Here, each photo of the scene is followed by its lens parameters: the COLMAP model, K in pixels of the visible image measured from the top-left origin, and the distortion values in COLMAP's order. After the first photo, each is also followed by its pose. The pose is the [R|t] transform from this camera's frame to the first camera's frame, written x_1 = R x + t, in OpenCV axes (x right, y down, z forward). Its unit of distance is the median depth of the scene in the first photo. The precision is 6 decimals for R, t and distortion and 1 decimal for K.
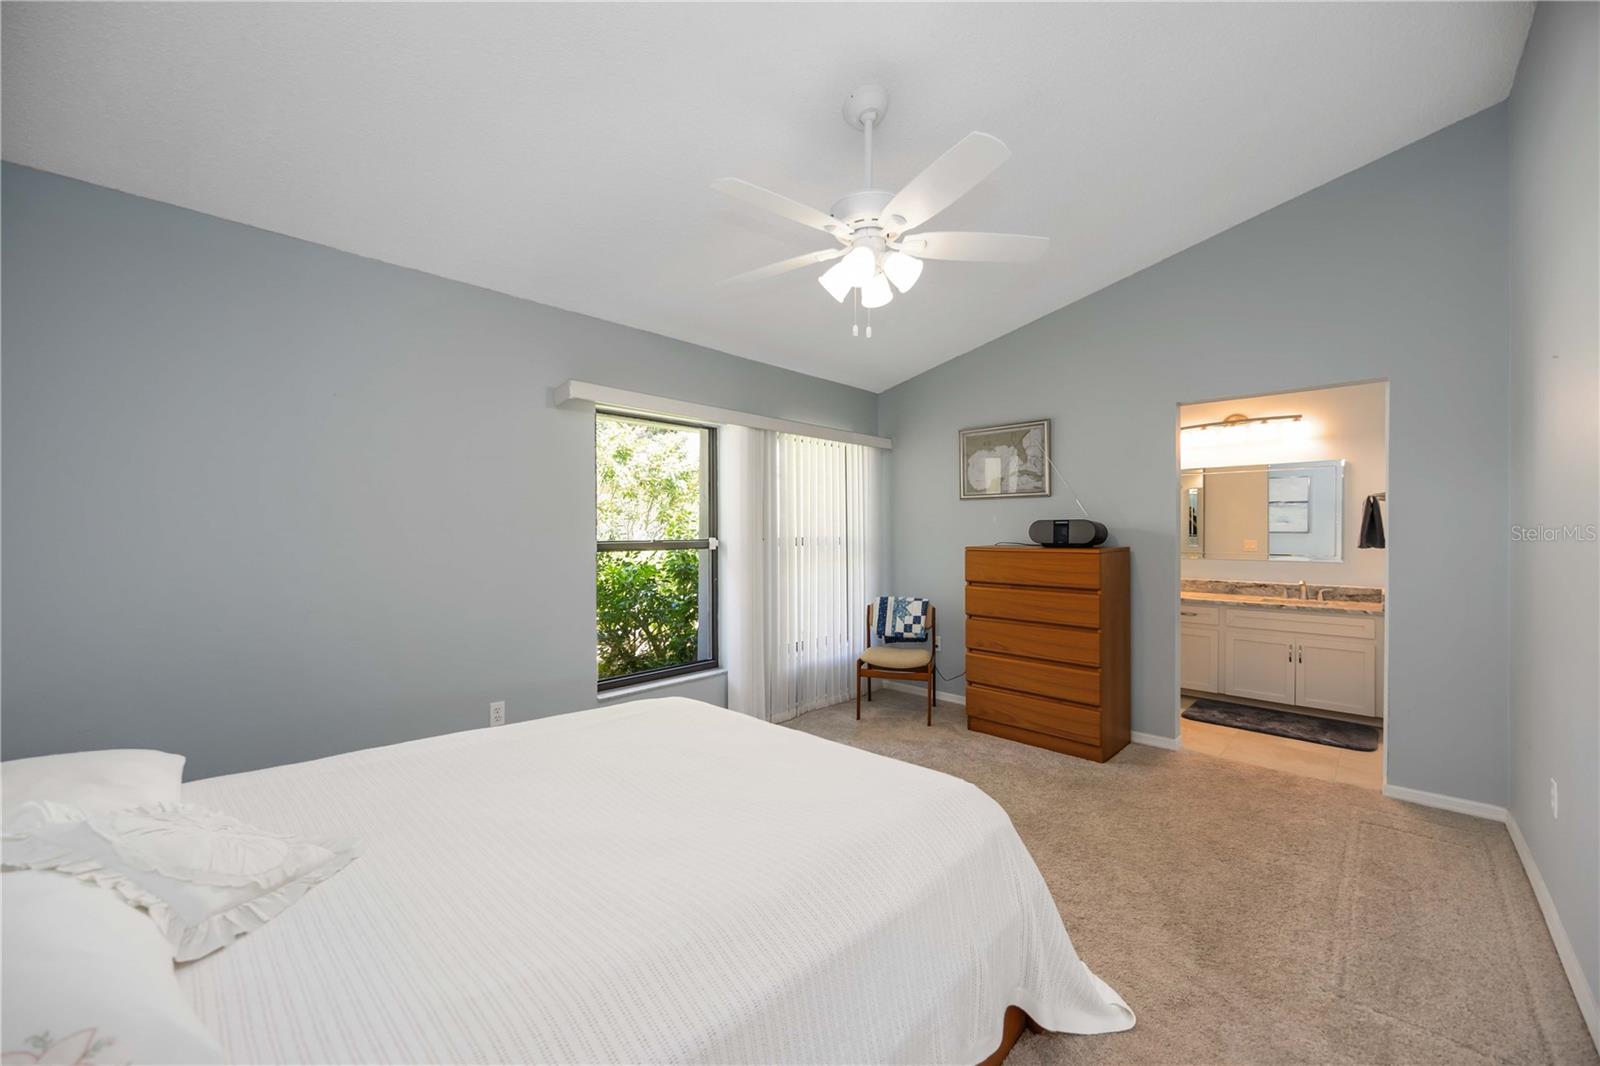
lens RADIAL K [[613.8, 0, 802.7], [0, 613.8, 537.8], [0, 0, 1]] dist [-0.000089, -0.000040]
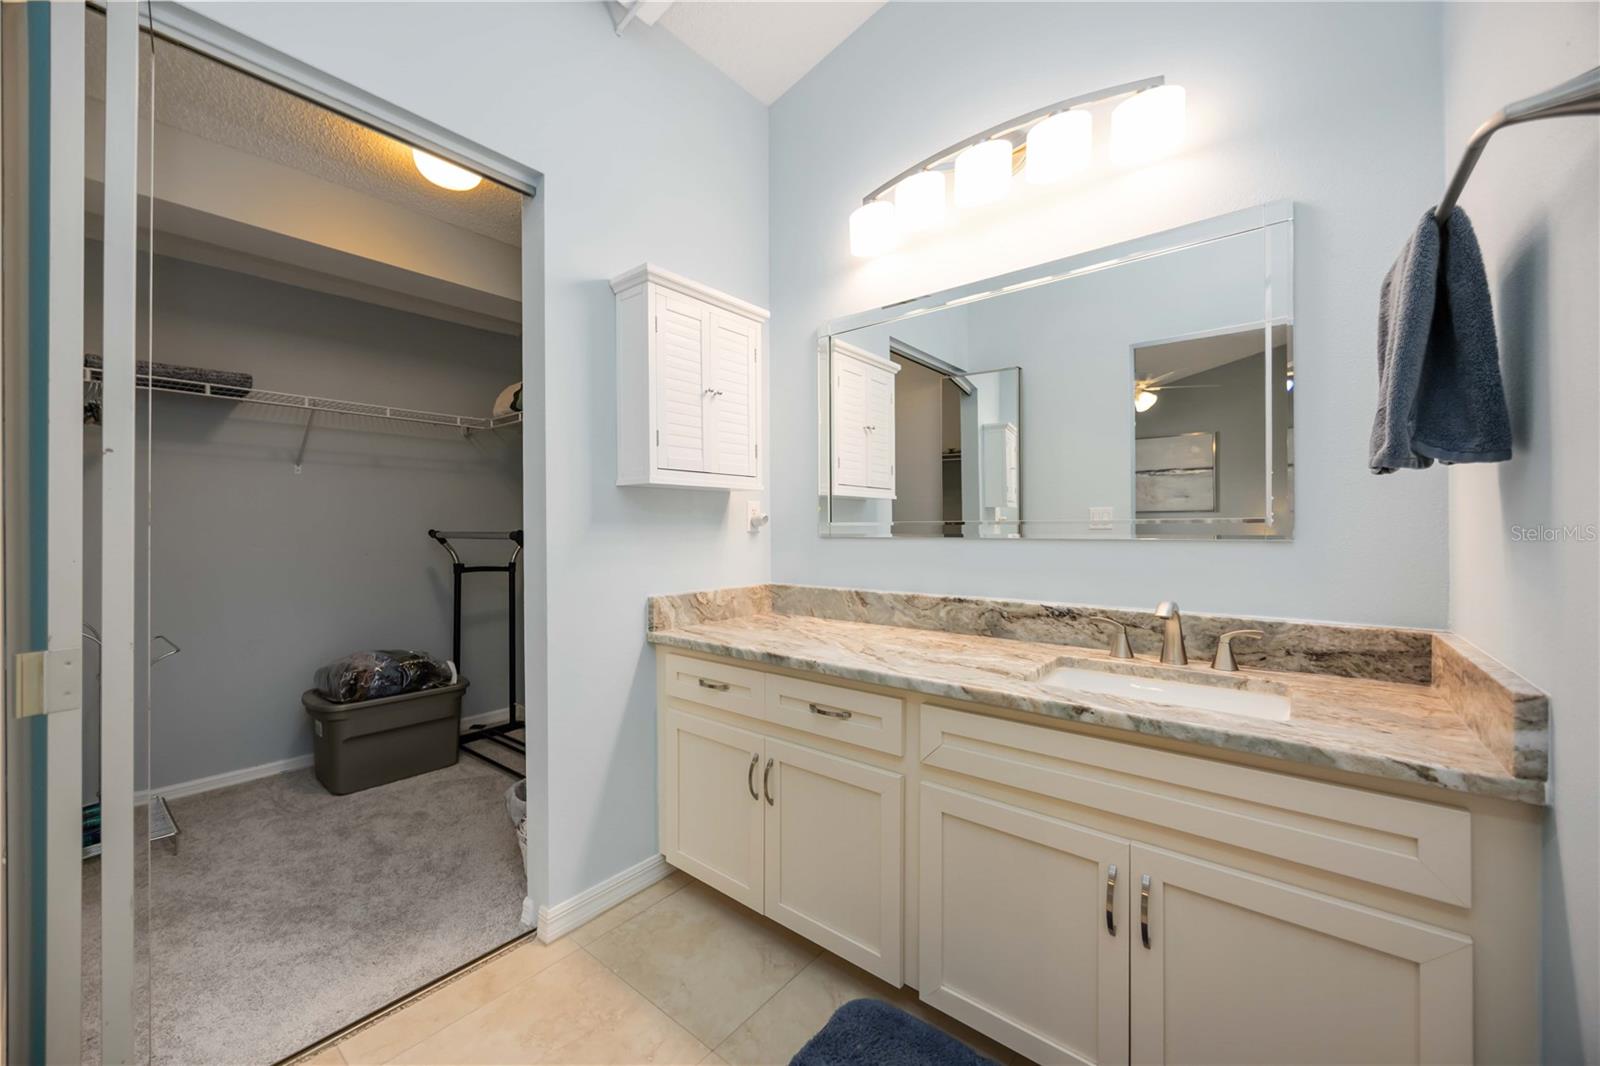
lens RADIAL K [[607.6, 0, 802.5], [0, 607.6, 529.6], [0, 0, 1]] dist [0.000638, 0.000133]
pose [[0.996488, -0.004796, 0.083603, 0.601286], [0.005575, 0.999943, -0.009094, 0.035034], [-0.083555, 0.009528, 0.996458, 0.705947]]
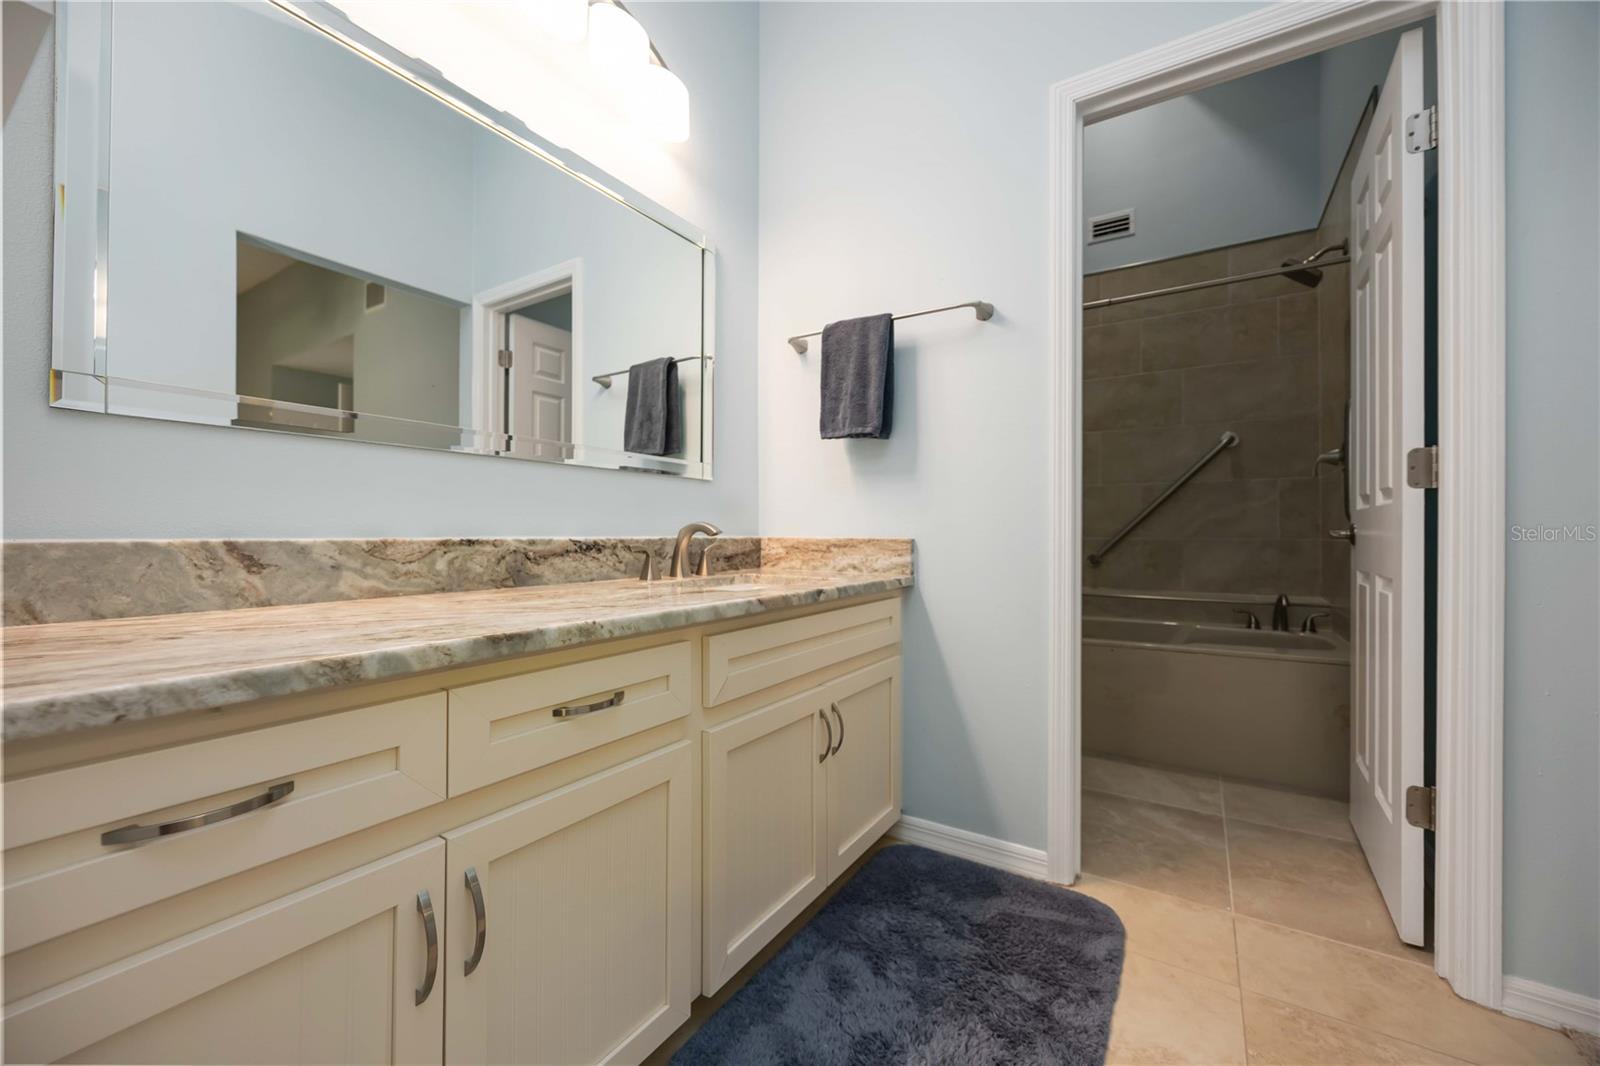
lens RADIAL K [[607.6, 0, 802.5], [0, 607.6, 529.6], [0, 0, 1]] dist [0.000638, 0.000133]
pose [[-0.181874, 0.003581, 0.983315, 0.443181], [0.006474, 0.999976, -0.002445, 0.073429], [-0.983301, 0.005921, -0.181893, 0.990900]]
